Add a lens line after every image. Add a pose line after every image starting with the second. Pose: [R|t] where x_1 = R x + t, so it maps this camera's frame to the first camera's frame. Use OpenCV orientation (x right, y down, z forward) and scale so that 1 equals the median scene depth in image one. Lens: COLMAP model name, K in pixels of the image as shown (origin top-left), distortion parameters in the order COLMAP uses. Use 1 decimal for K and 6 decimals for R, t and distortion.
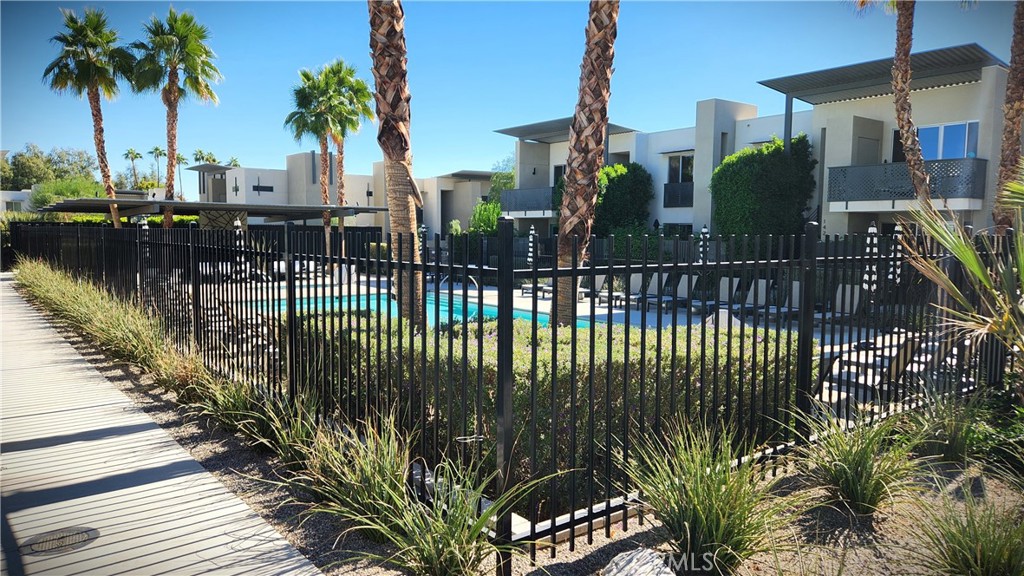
lens RADIAL K [[709.9, 0, 512.0], [0, 709.9, 288.0], [0, 0, 1]] dist [0.094347, -0.069053]
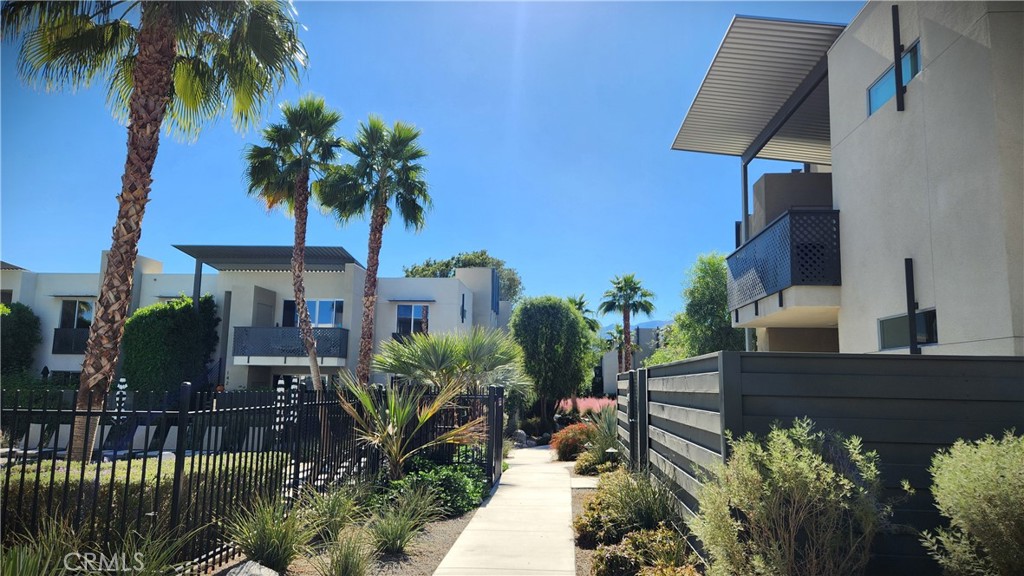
lens RADIAL K [[709.9, 0, 512.0], [0, 709.9, 288.0], [0, 0, 1]] dist [0.094347, -0.069053]
pose [[0.684020, 0.104791, 0.721897, -0.102739], [0.043560, 0.981994, -0.183822, 0.004848], [-0.728162, 0.157184, 0.667138, -0.113567]]
